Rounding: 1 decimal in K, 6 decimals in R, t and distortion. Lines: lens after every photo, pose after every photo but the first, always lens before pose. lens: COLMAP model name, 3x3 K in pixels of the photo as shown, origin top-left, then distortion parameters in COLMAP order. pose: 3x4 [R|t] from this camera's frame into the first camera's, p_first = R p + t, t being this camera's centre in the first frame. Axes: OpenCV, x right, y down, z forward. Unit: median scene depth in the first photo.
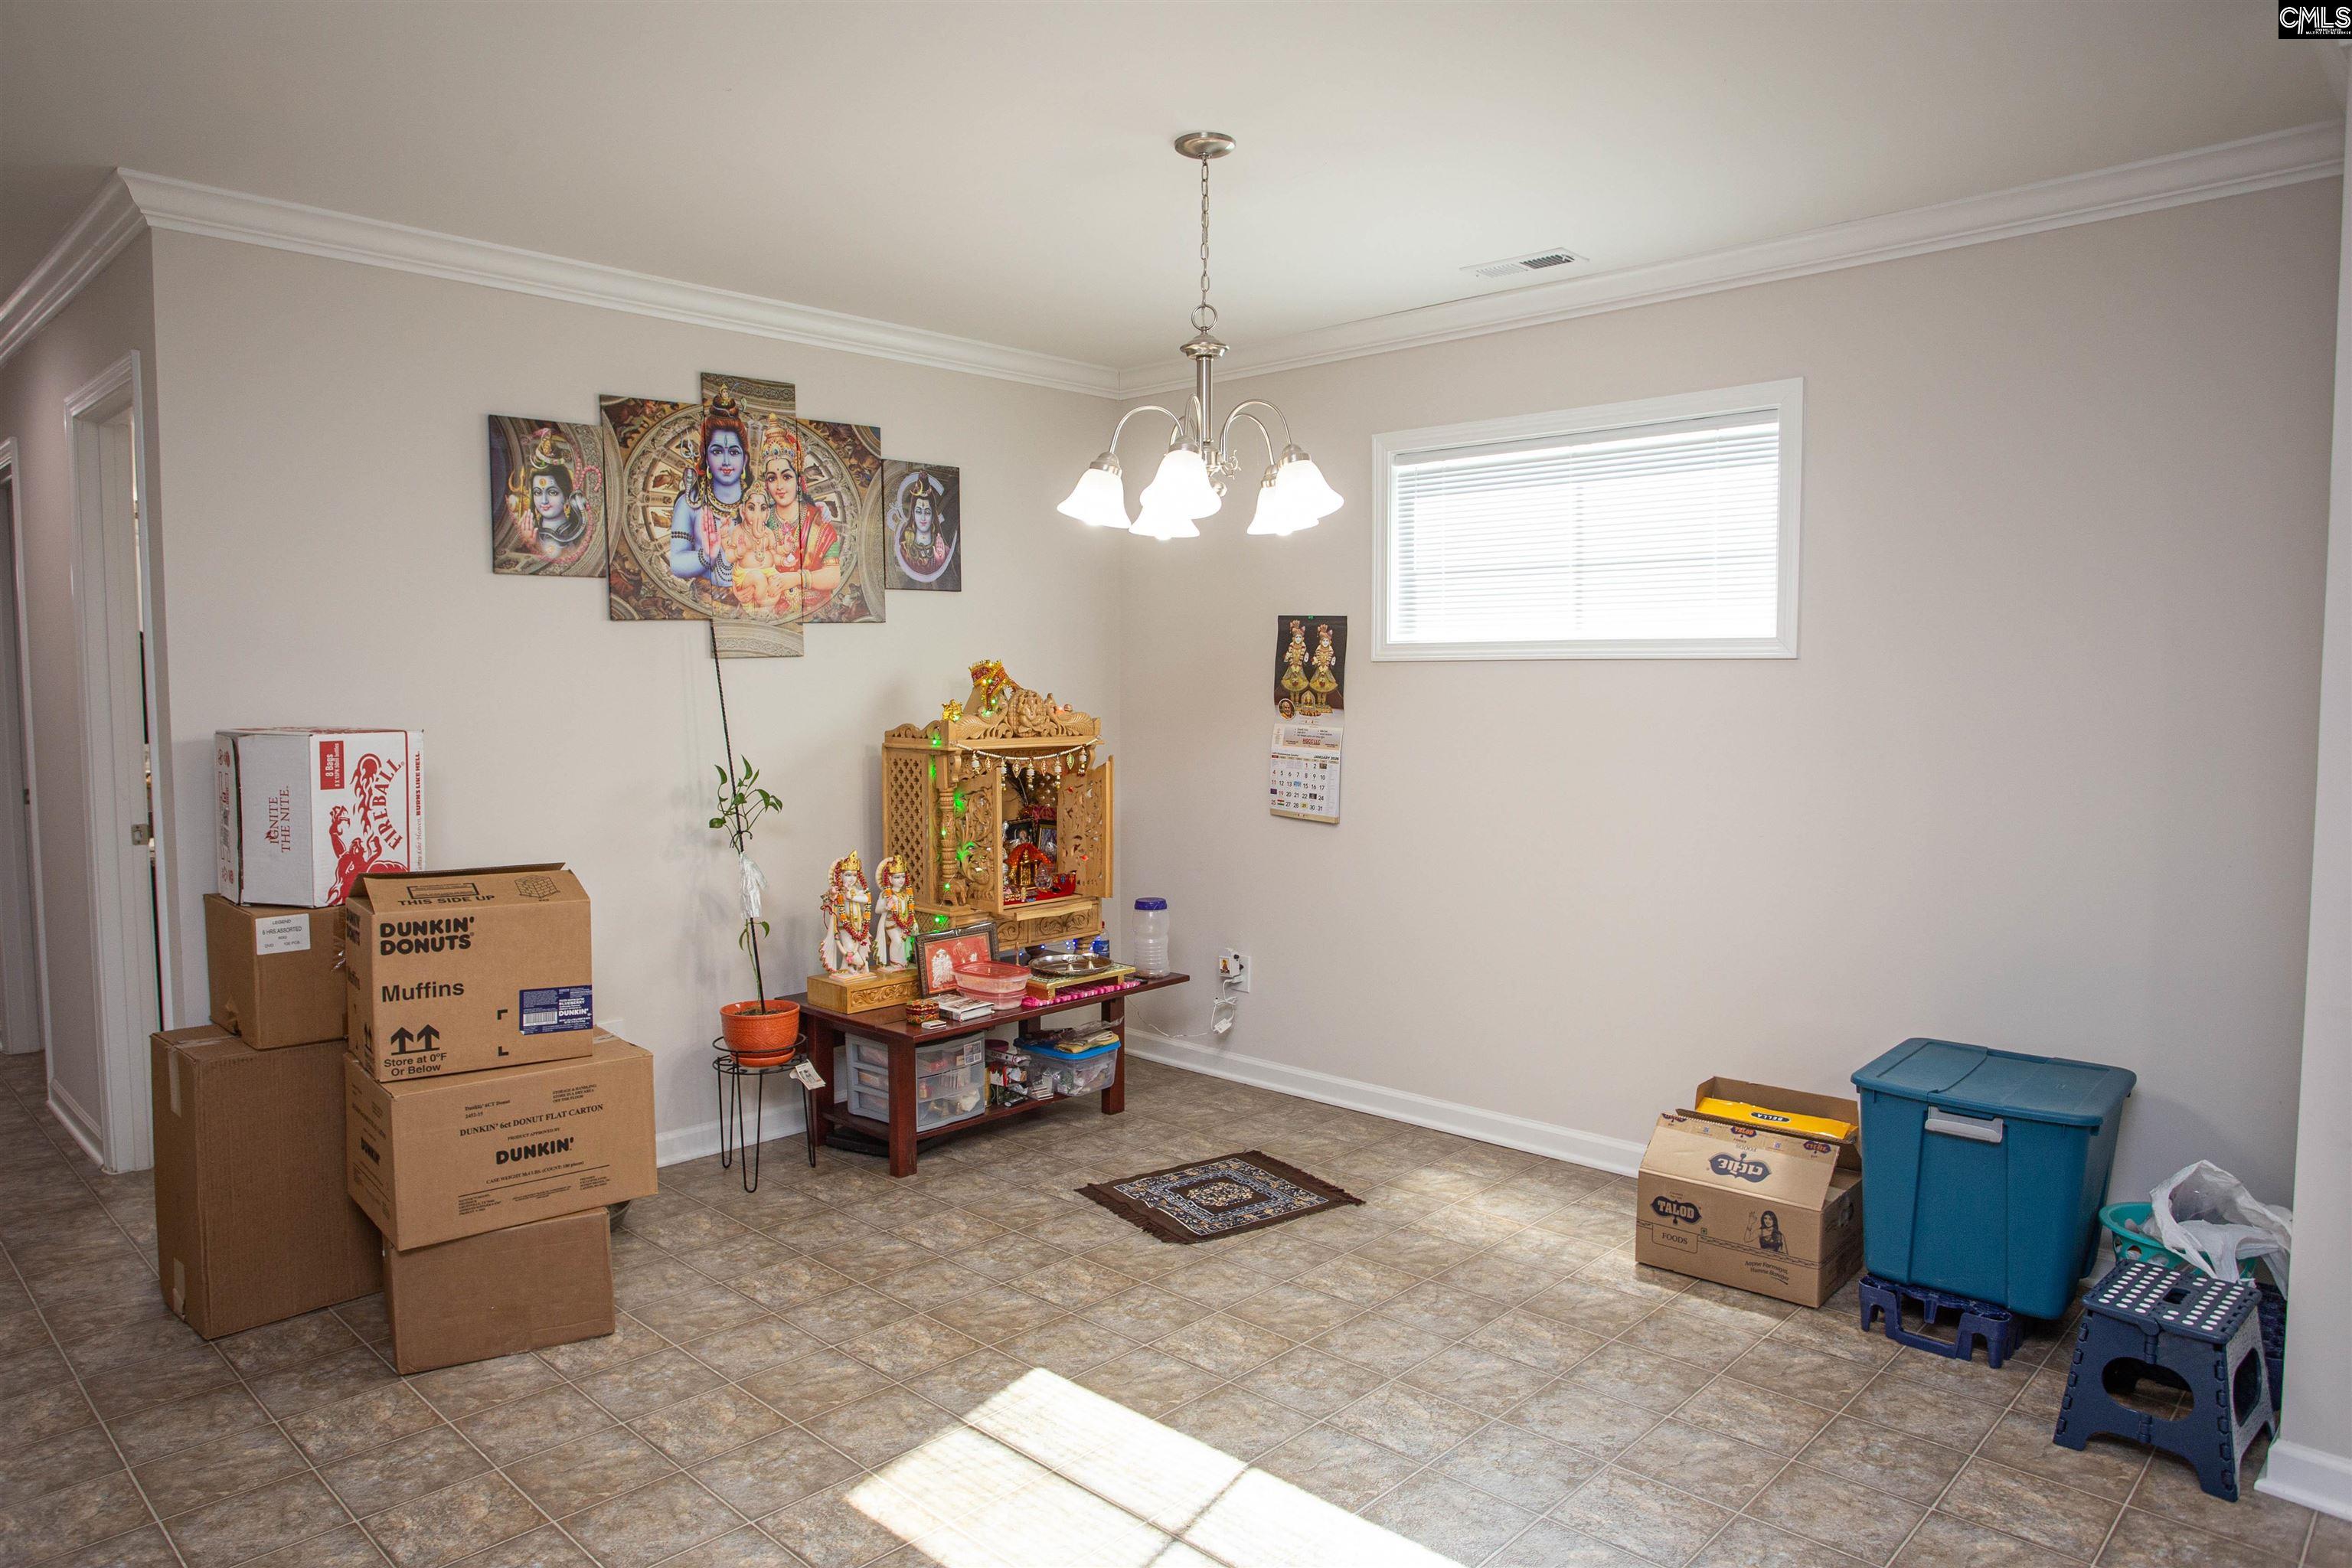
lens RADIAL K [[1490.3, 0, 1131.7], [0, 1490.3, 778.8], [0, 0, 1]] dist [-0.038889, 0.011516]
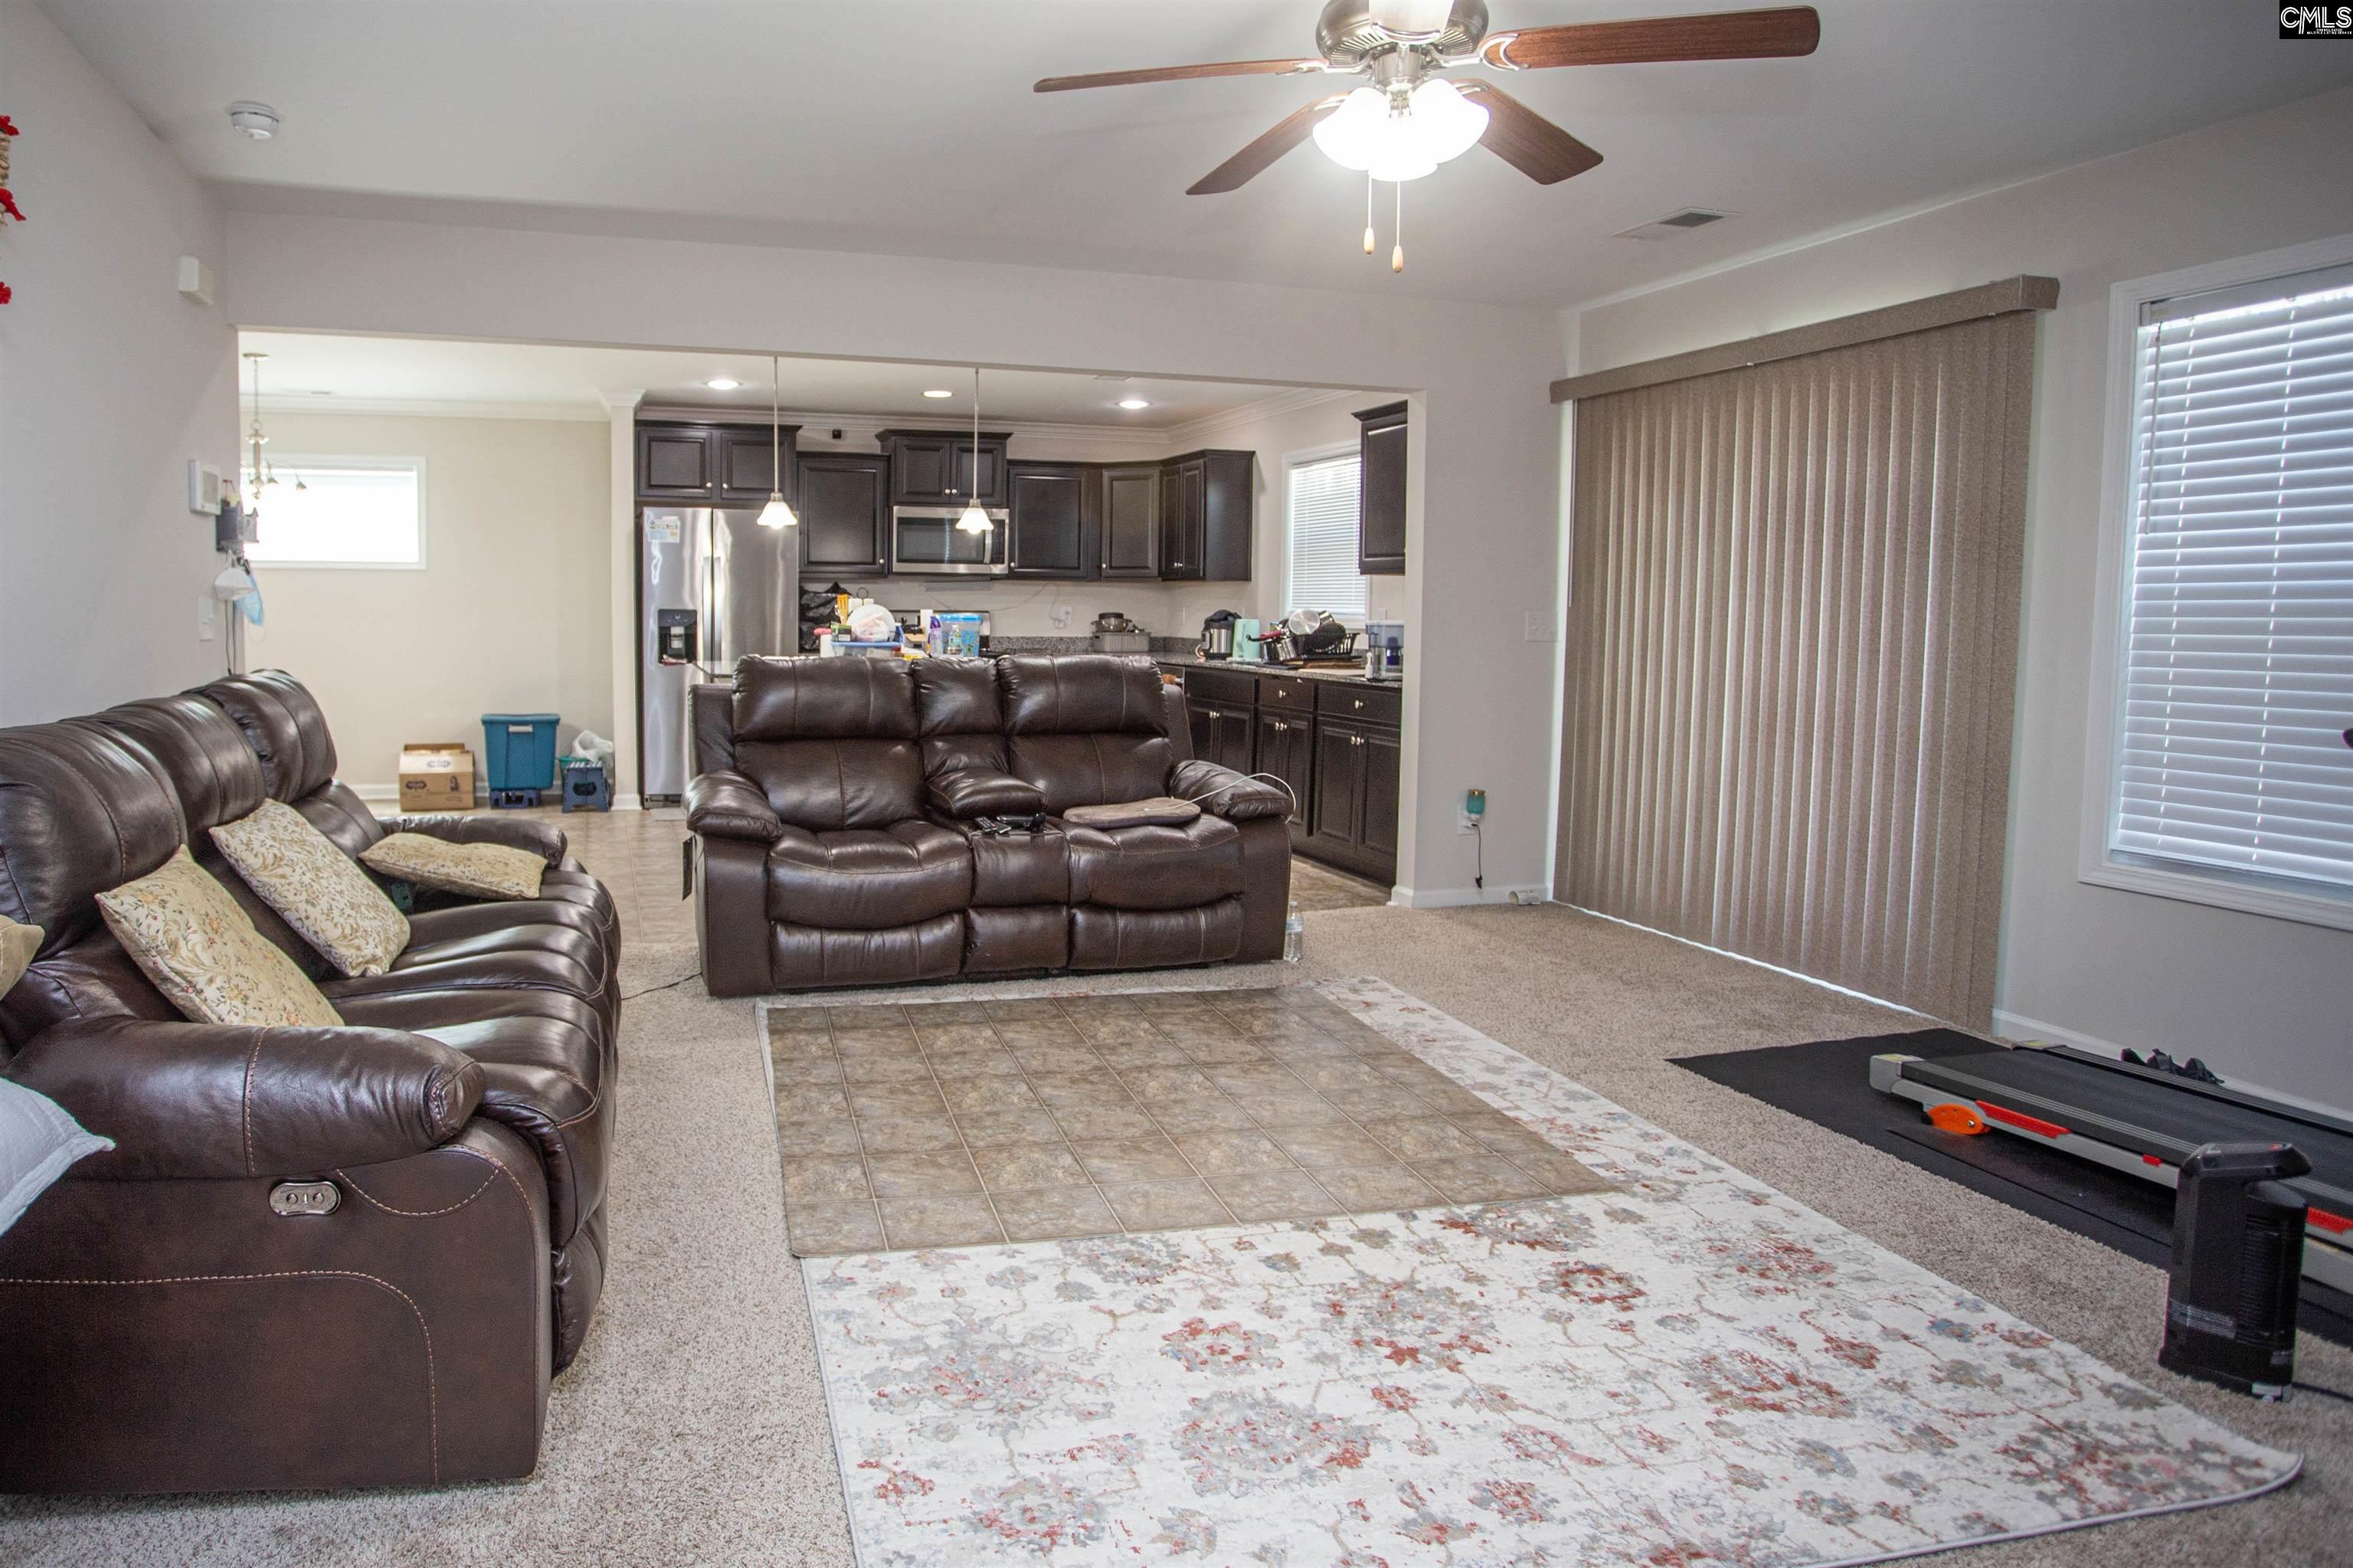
lens RADIAL K [[1372.8, 0, 917.0], [0, 1372.8, 699.5], [0, 0, 1]] dist [-0.062852, 0.021988]
pose [[0.527168, -0.049929, 0.848293, -0.974886], [0.047430, 0.998445, 0.029291, 0.098625], [-0.848437, 0.024793, 0.528716, -0.818548]]
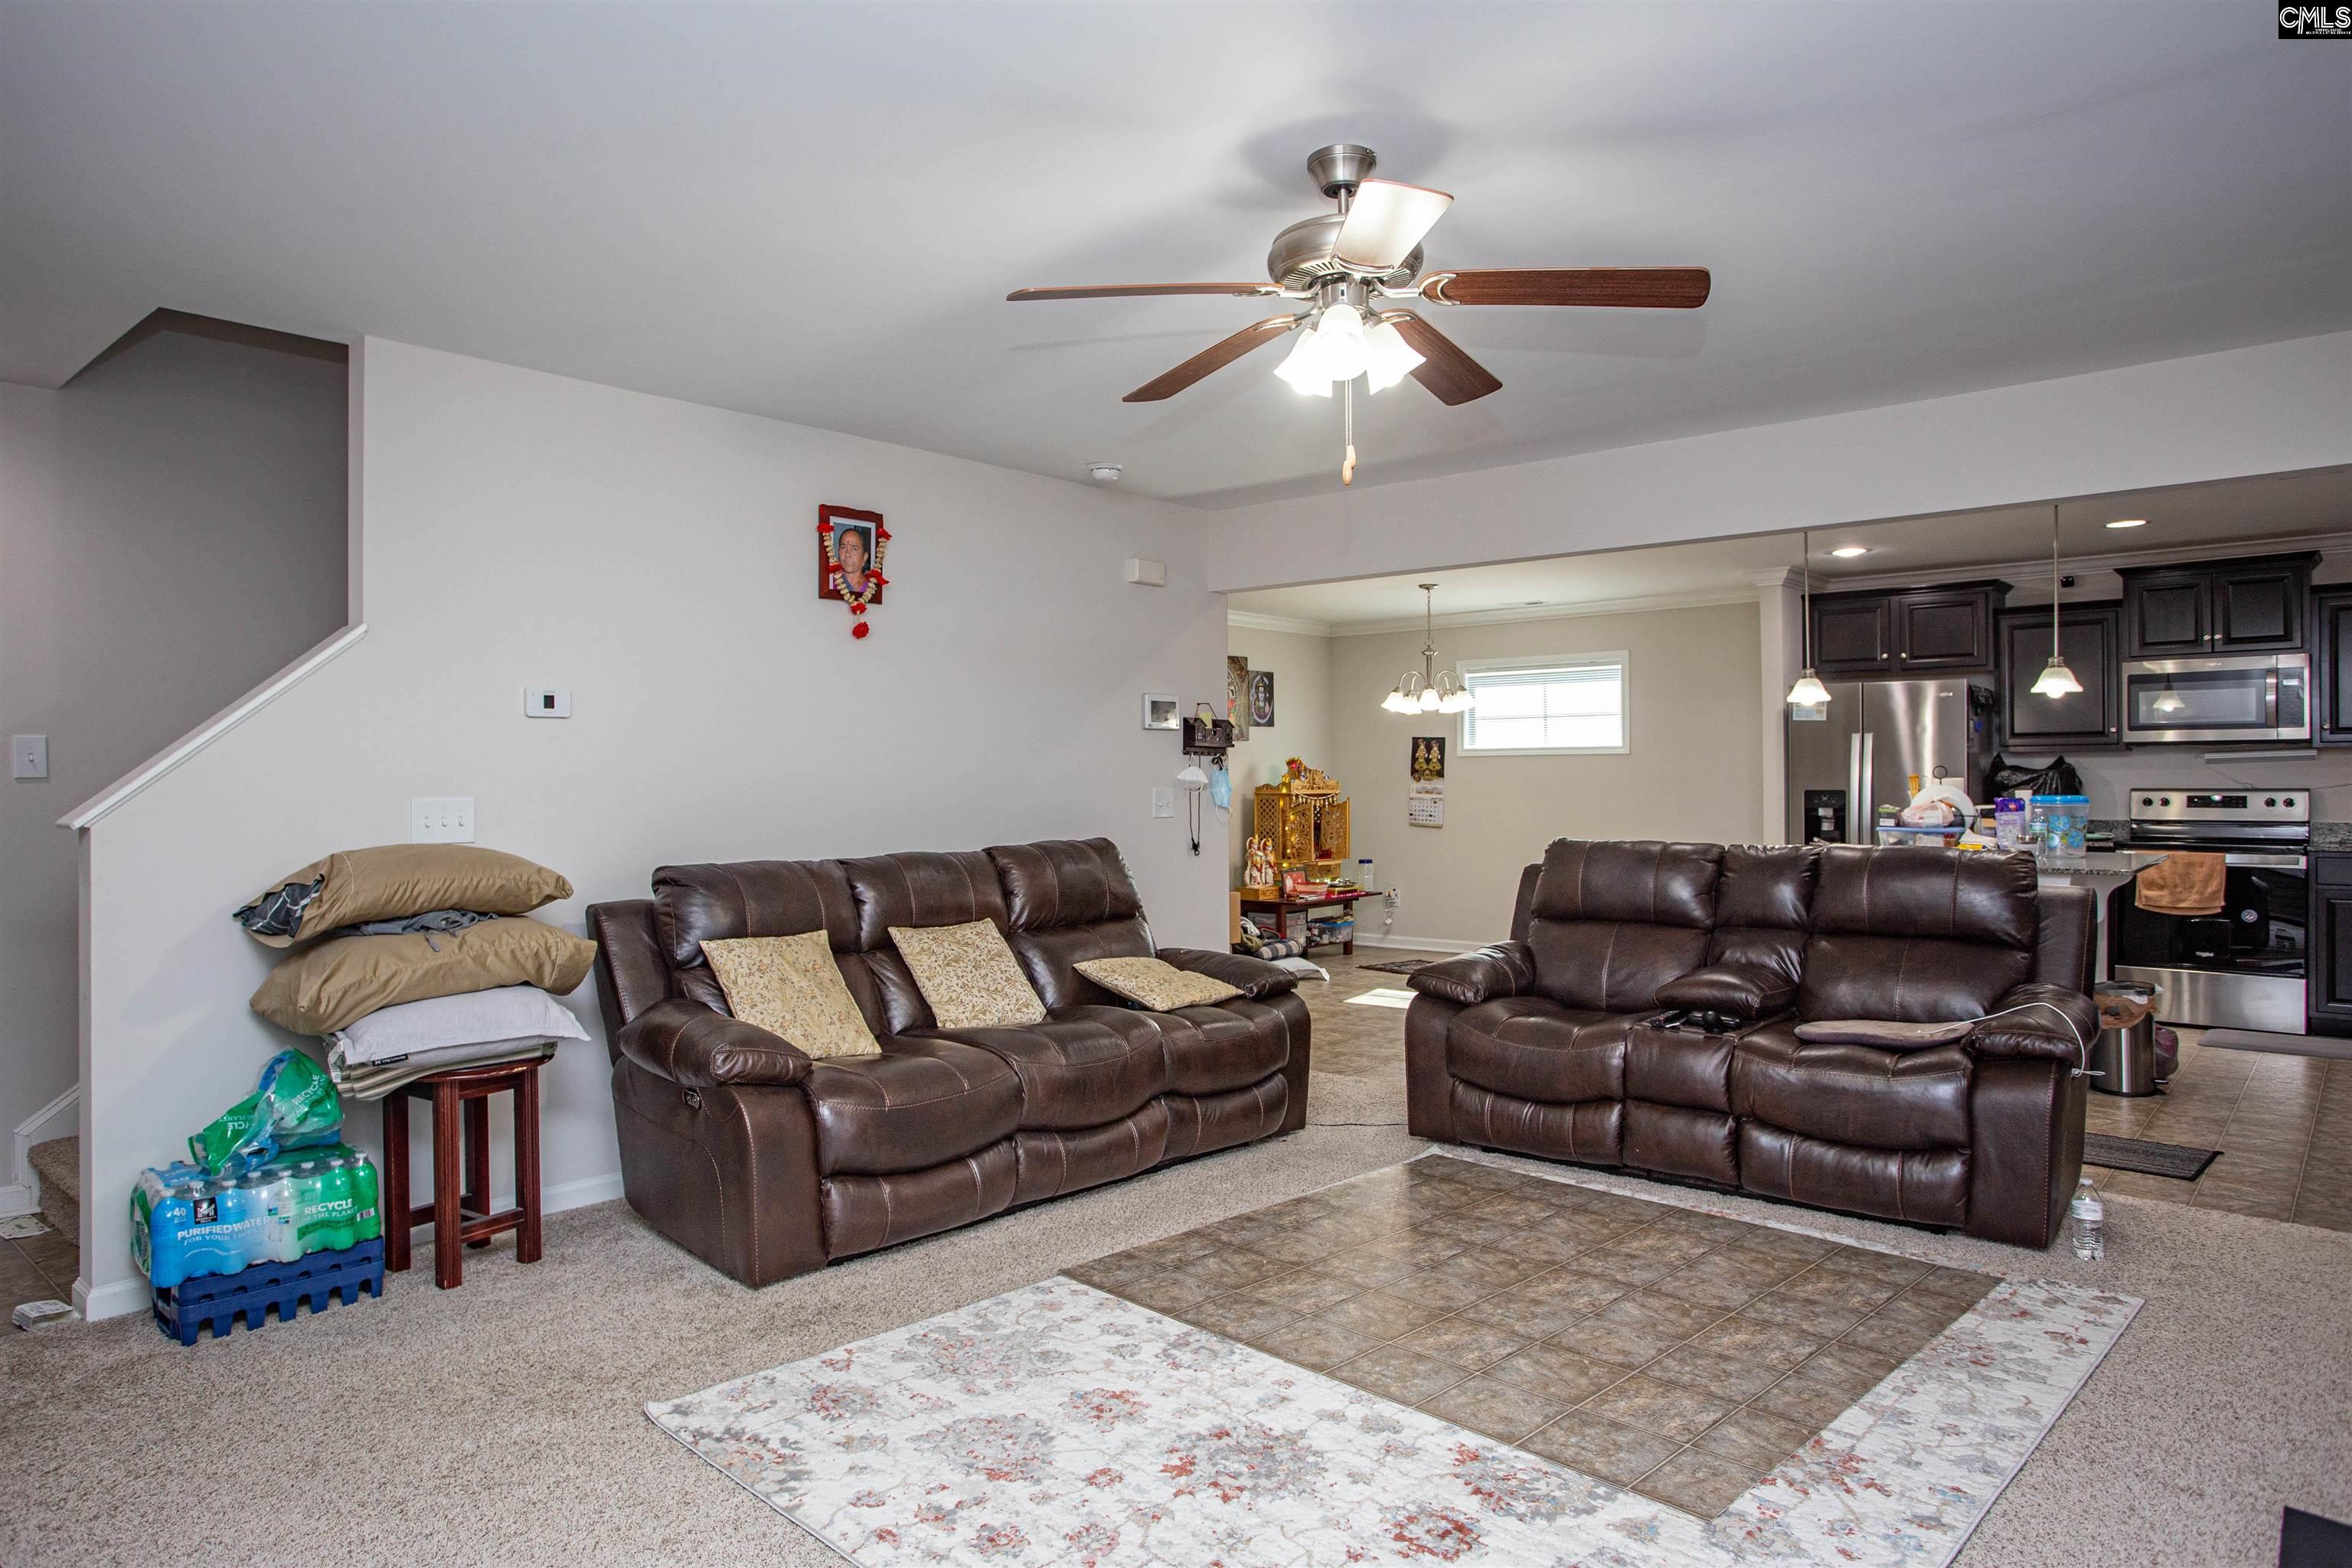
lens RADIAL K [[1362.2, 0, 1164.5], [0, 1362.2, 783.2], [0, 0, 1]] dist [-0.047048, 0.026558]
pose [[0.998321, -0.004750, 0.057724, -0.494600], [0.008513, 0.997841, -0.065123, 0.115026], [-0.057290, 0.065505, 0.996206, -1.291897]]
